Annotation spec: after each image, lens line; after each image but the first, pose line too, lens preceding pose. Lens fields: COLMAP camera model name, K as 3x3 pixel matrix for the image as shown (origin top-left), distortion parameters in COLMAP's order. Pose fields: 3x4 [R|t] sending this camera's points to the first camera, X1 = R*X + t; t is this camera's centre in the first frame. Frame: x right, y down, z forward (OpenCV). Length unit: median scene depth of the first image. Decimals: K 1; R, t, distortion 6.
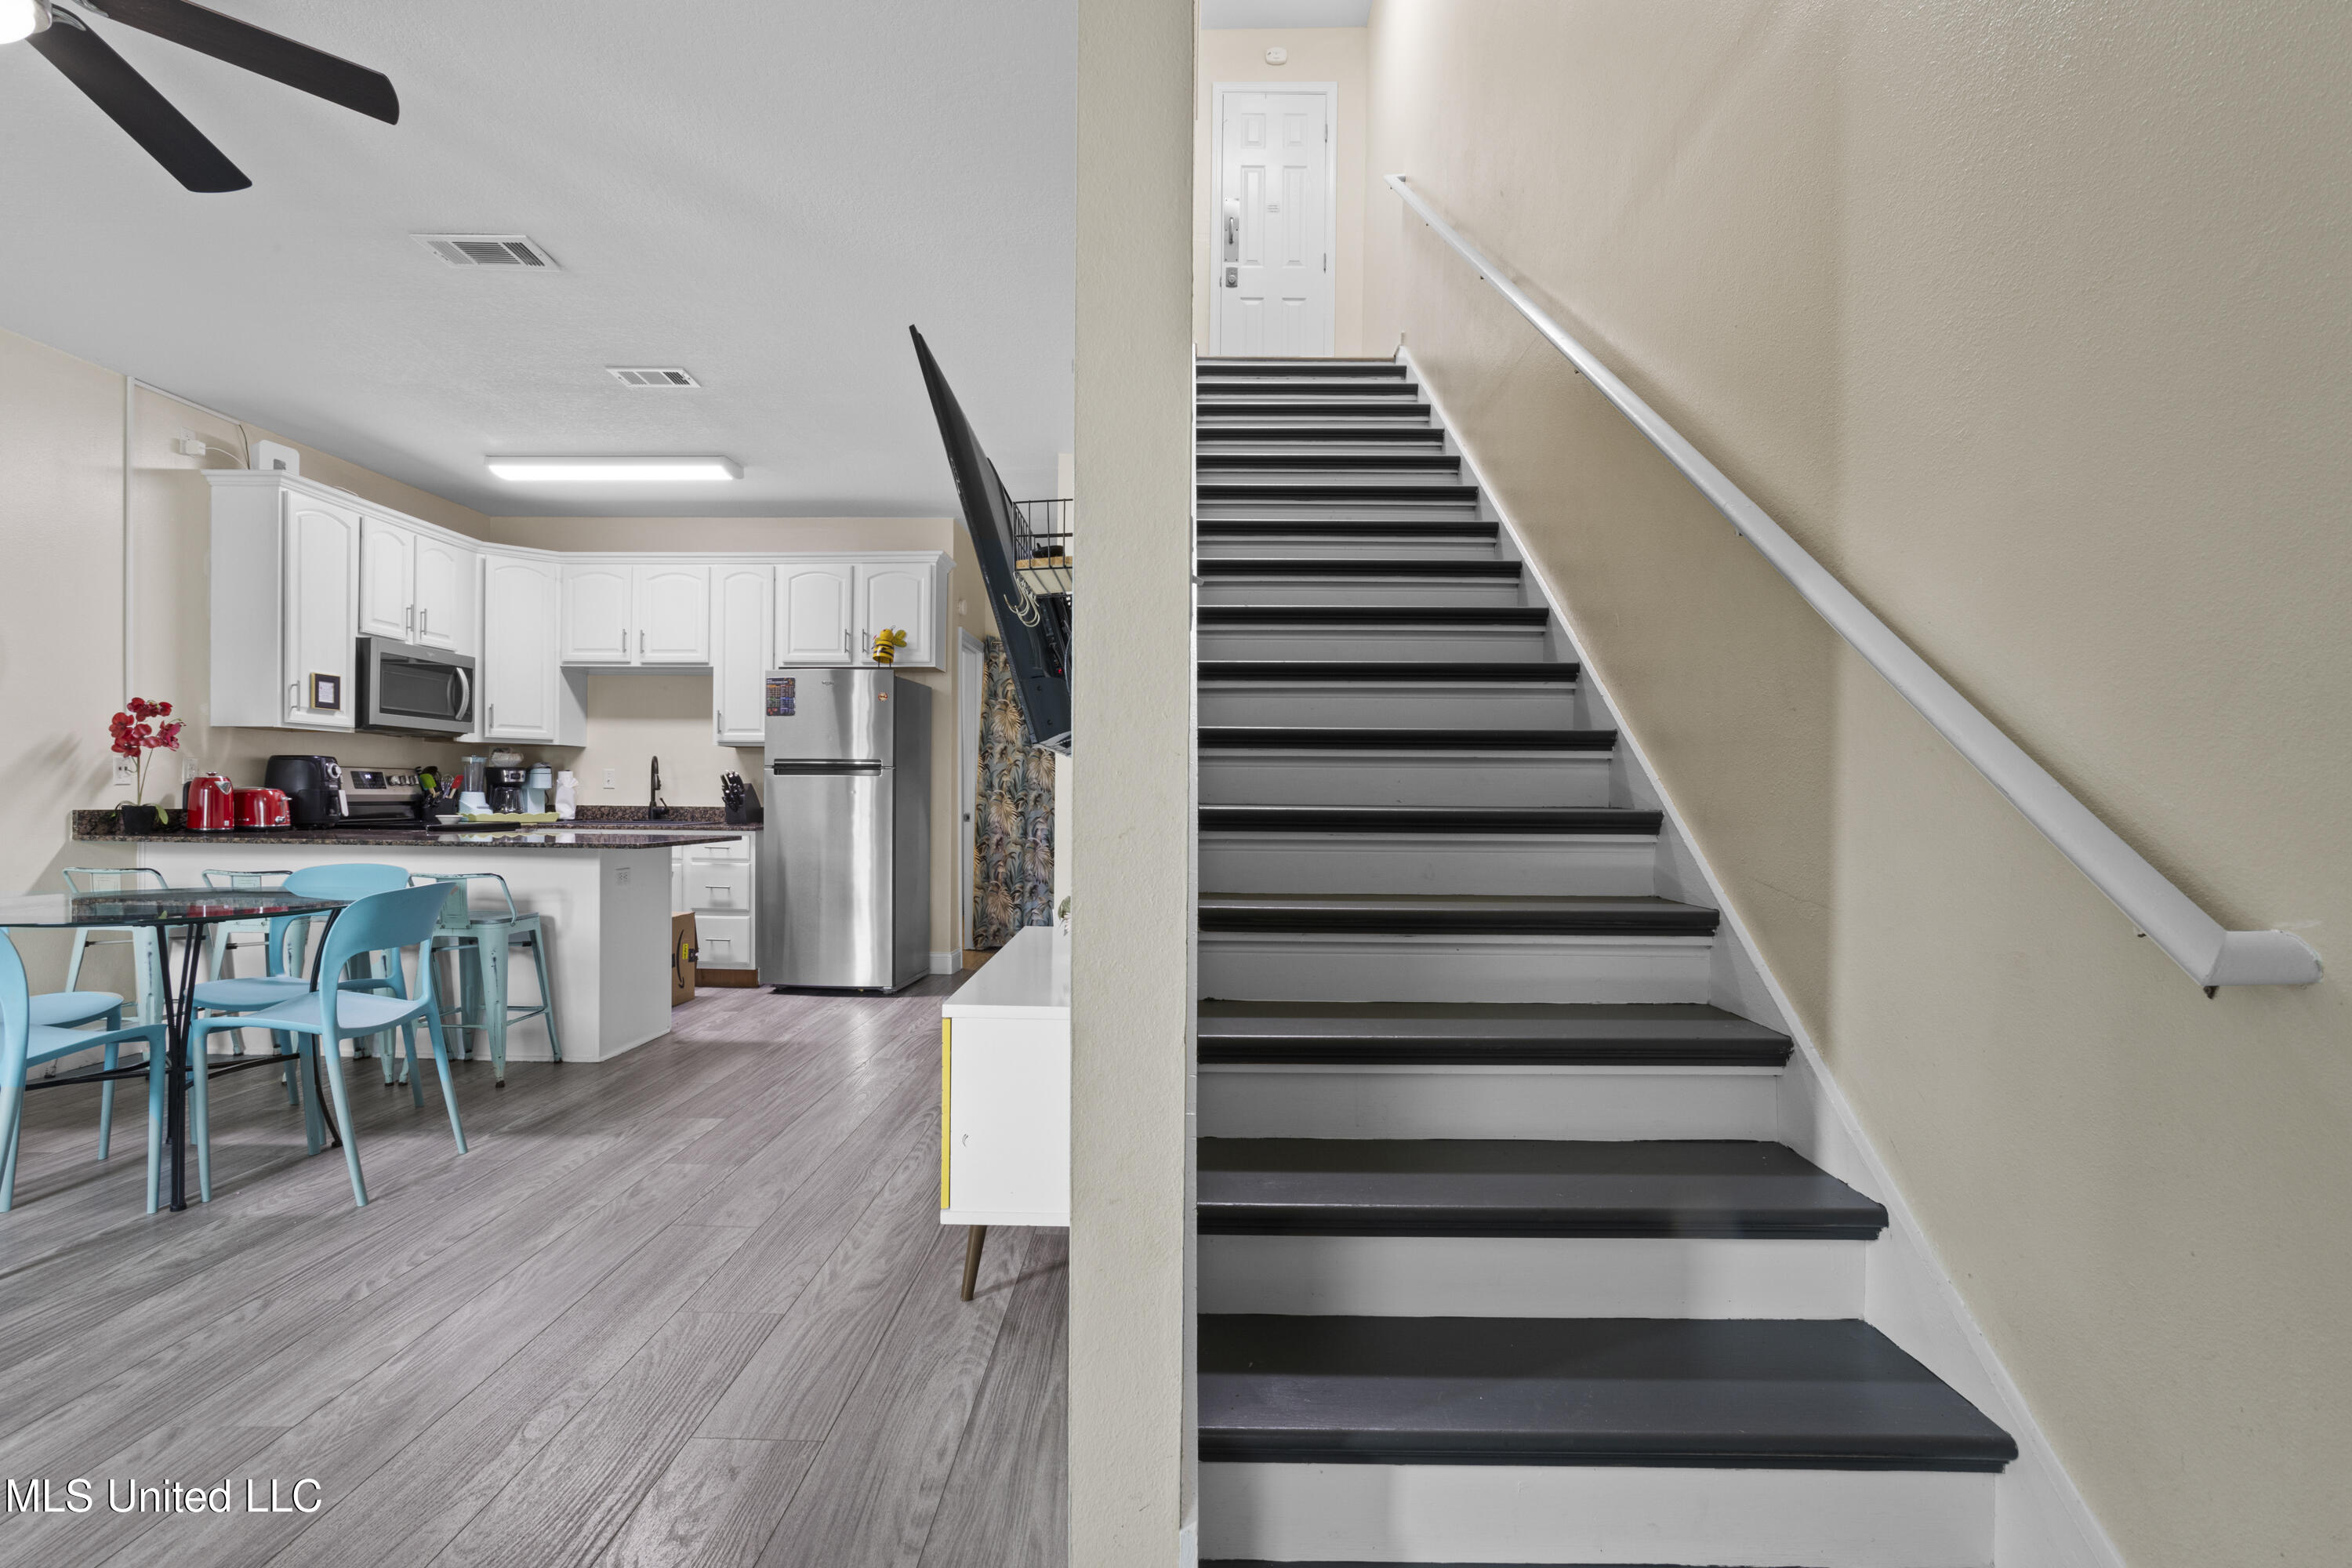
lens RADIAL K [[1152.6, 0, 1176.0], [0, 1152.6, 784.0], [0, 0, 1]] dist [-0.049876, 0.033416]
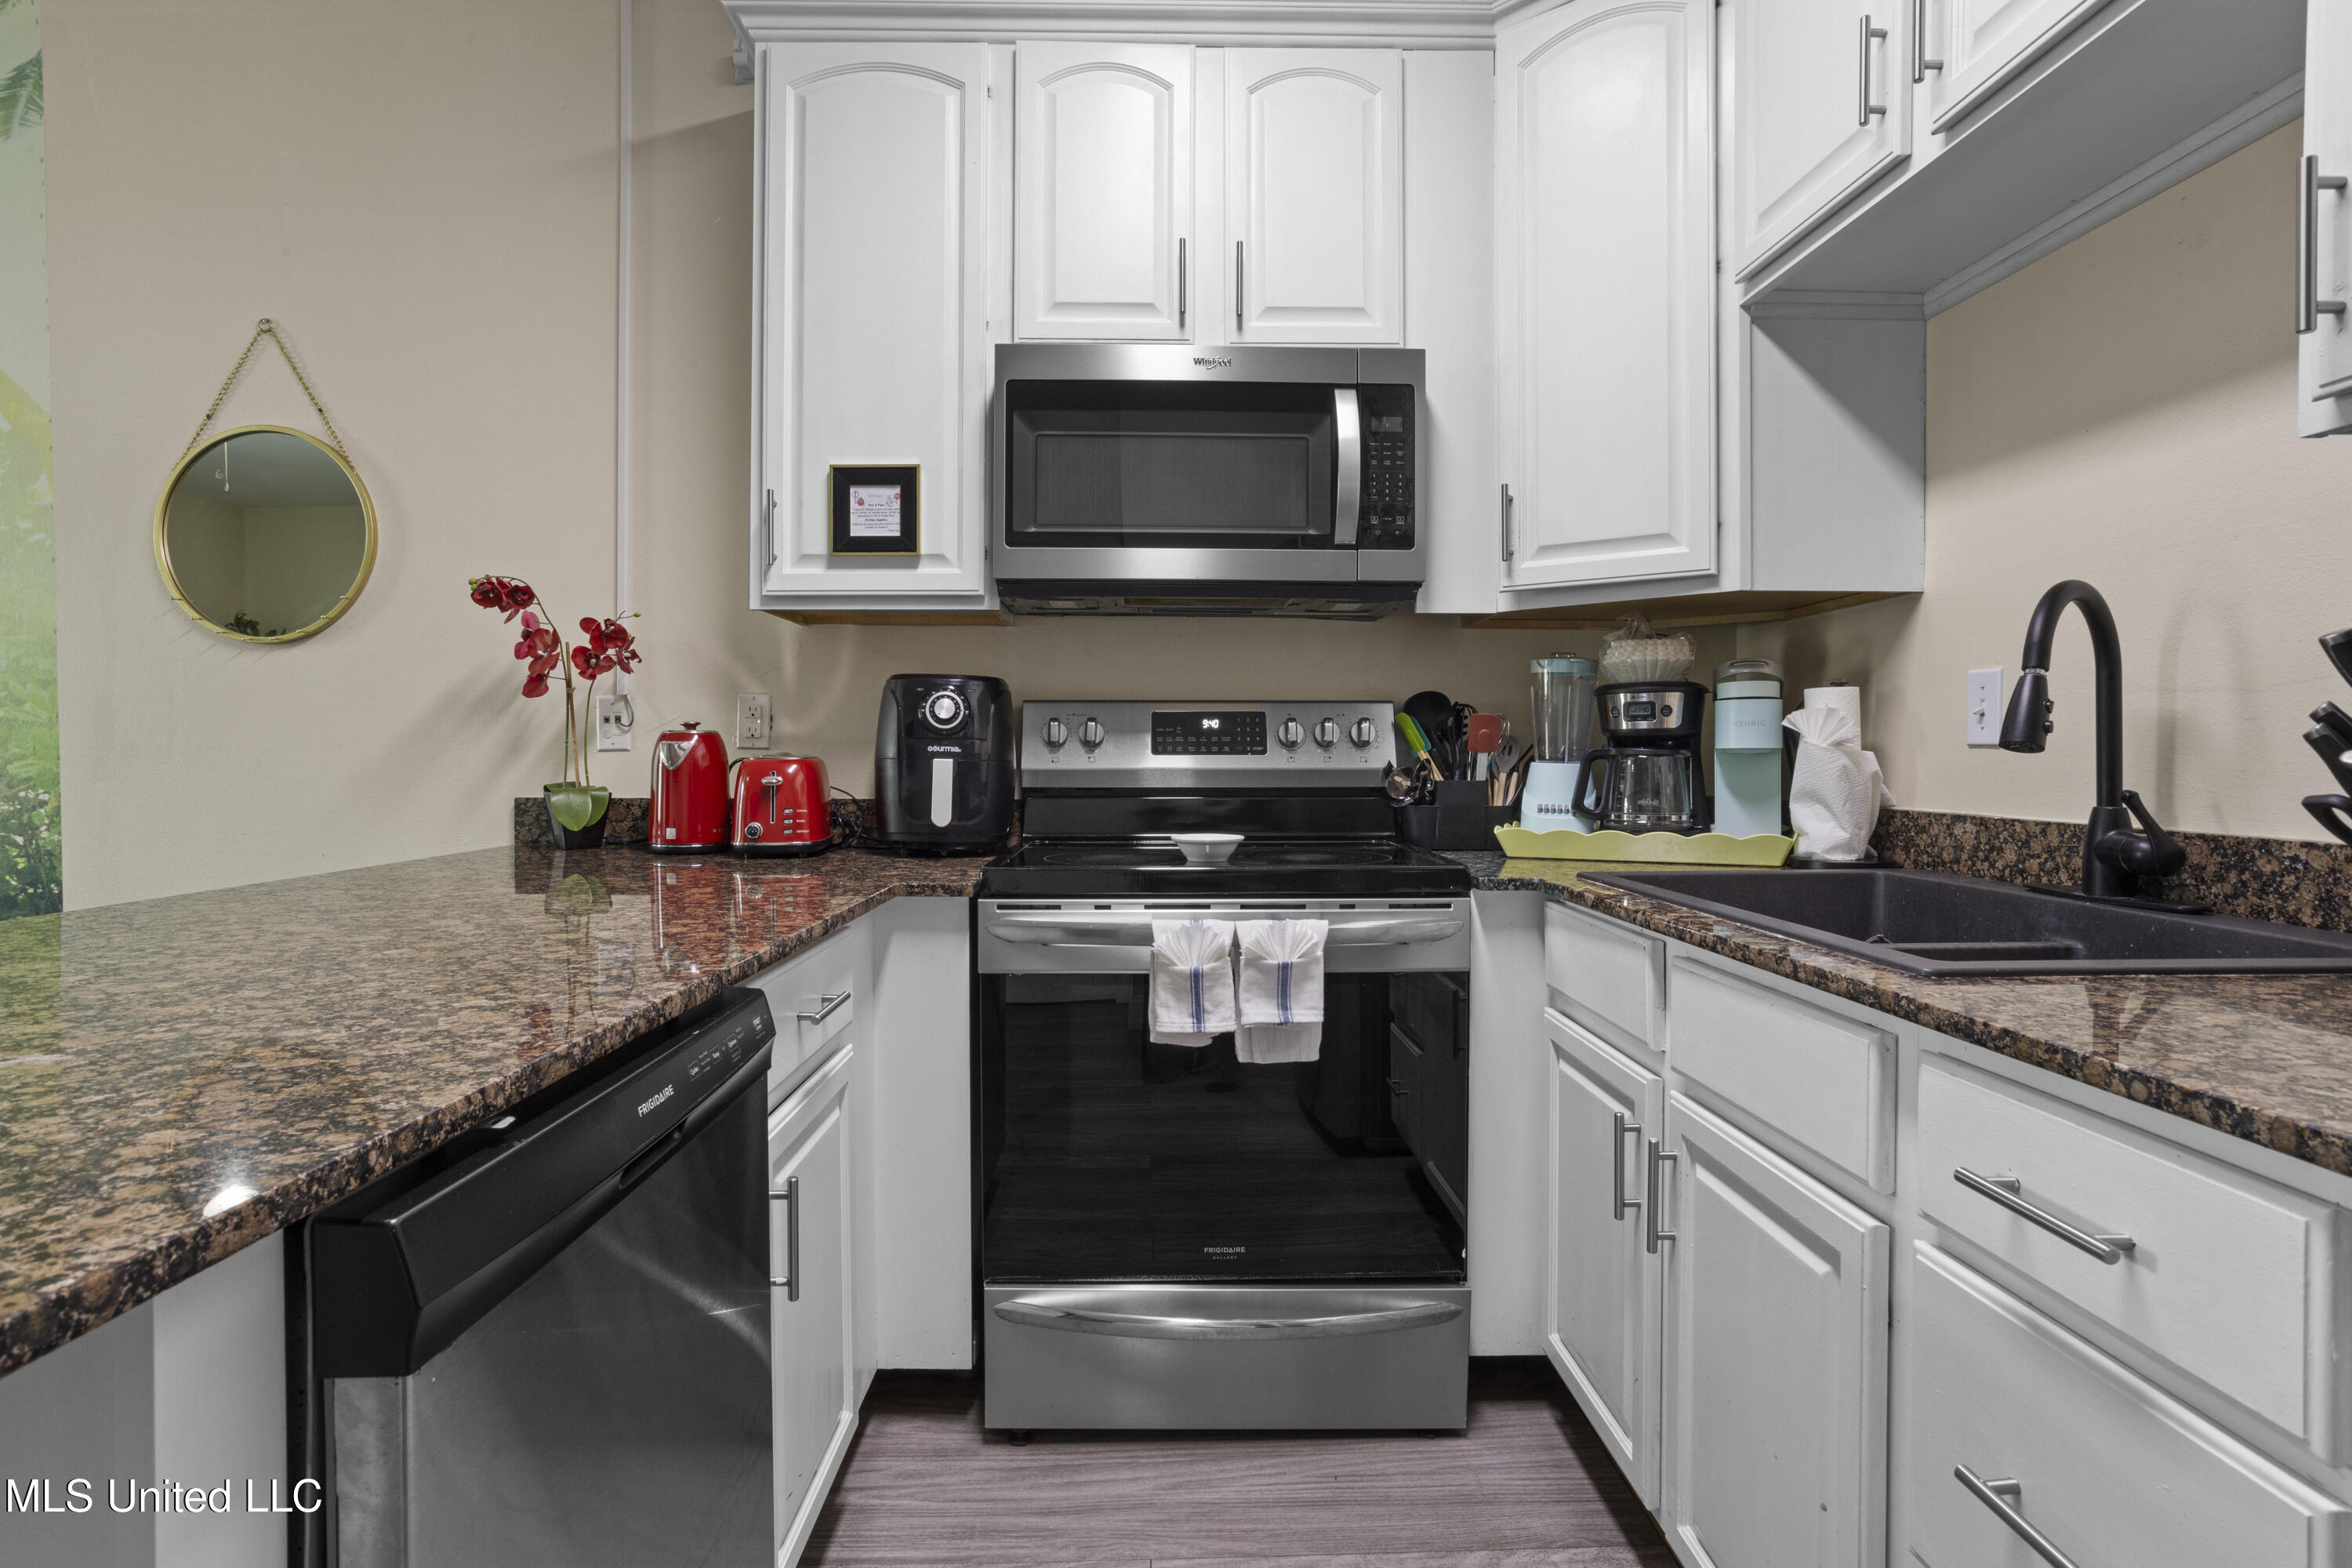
lens RADIAL K [[1180.4, 0, 1167.3], [0, 1180.4, 770.7], [0, 0, 1]] dist [-0.057368, 0.036005]
pose [[0.031719, 0.007164, -0.999471, -0.280474], [0.009924, 0.999923, 0.007482, 0.006173], [0.999448, -0.010156, 0.031645, 0.904032]]
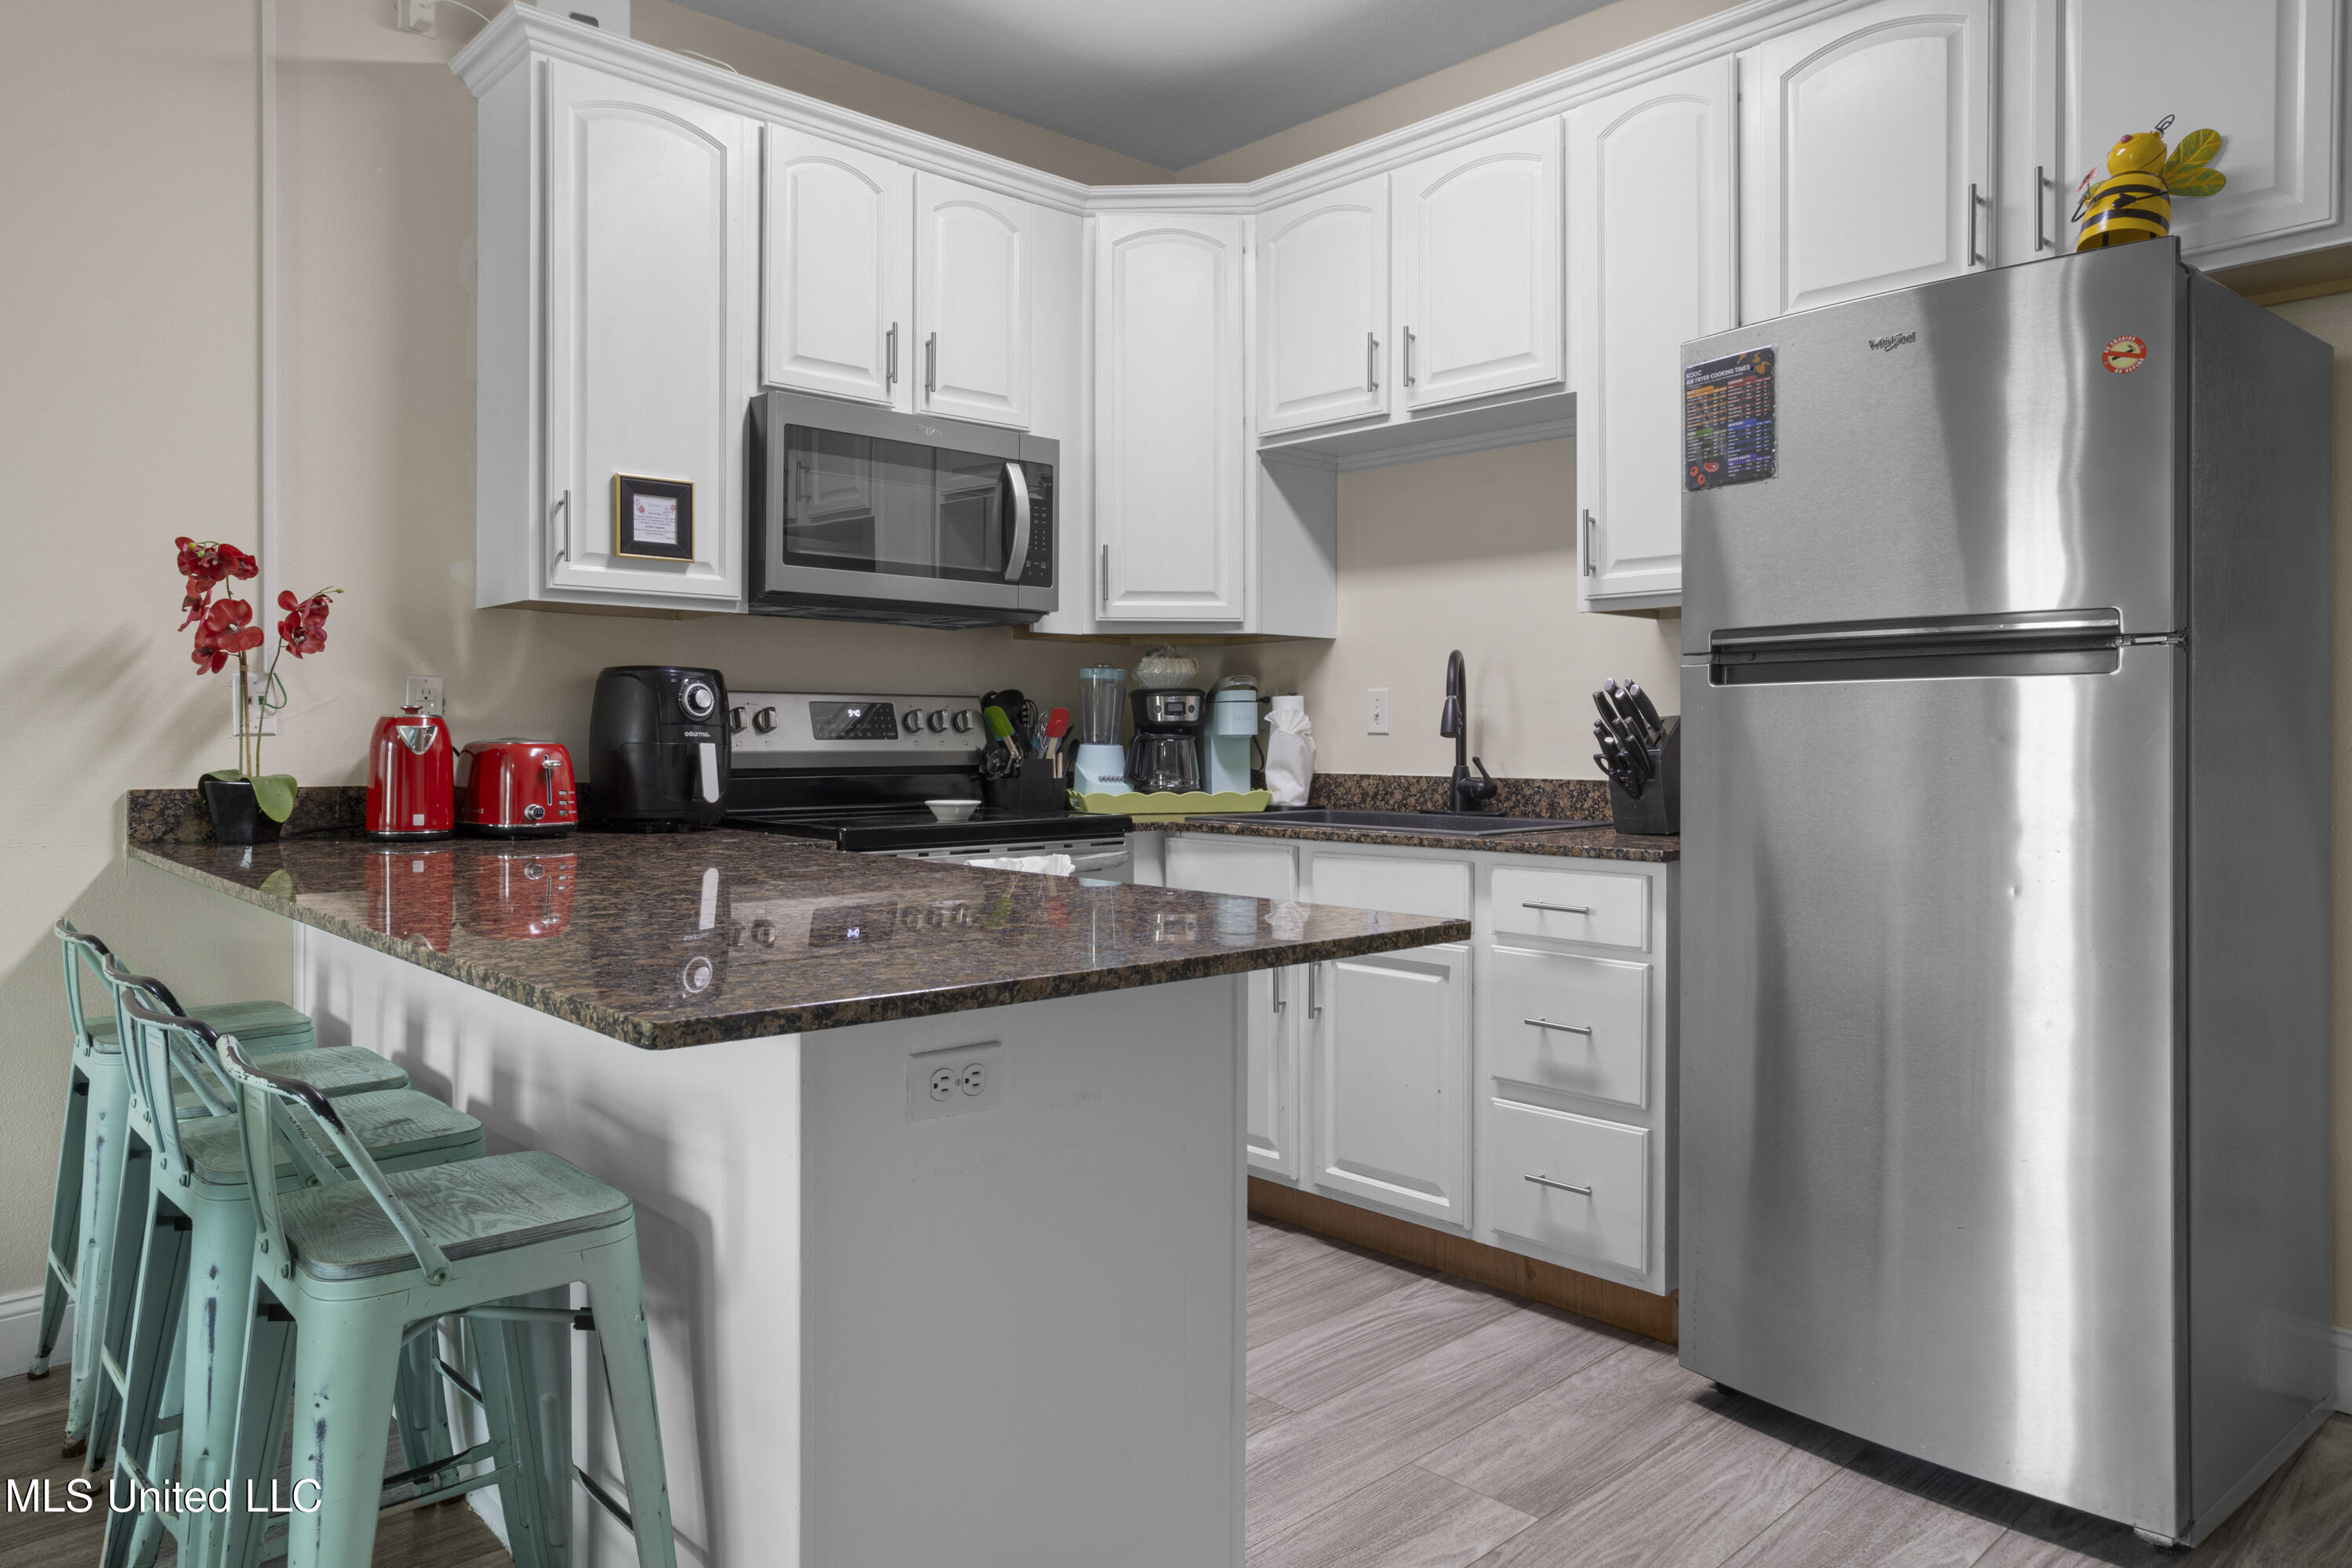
lens RADIAL K [[1543.6, 0, 1155.8], [0, 1543.6, 732.2], [0, 0, 1]] dist [0.005267, 0.005783]
pose [[0.687840, -0.009660, -0.725798, -0.154020], [0.011684, 0.999929, -0.002236, 0.003930], [0.725768, -0.006942, 0.687905, 0.606217]]
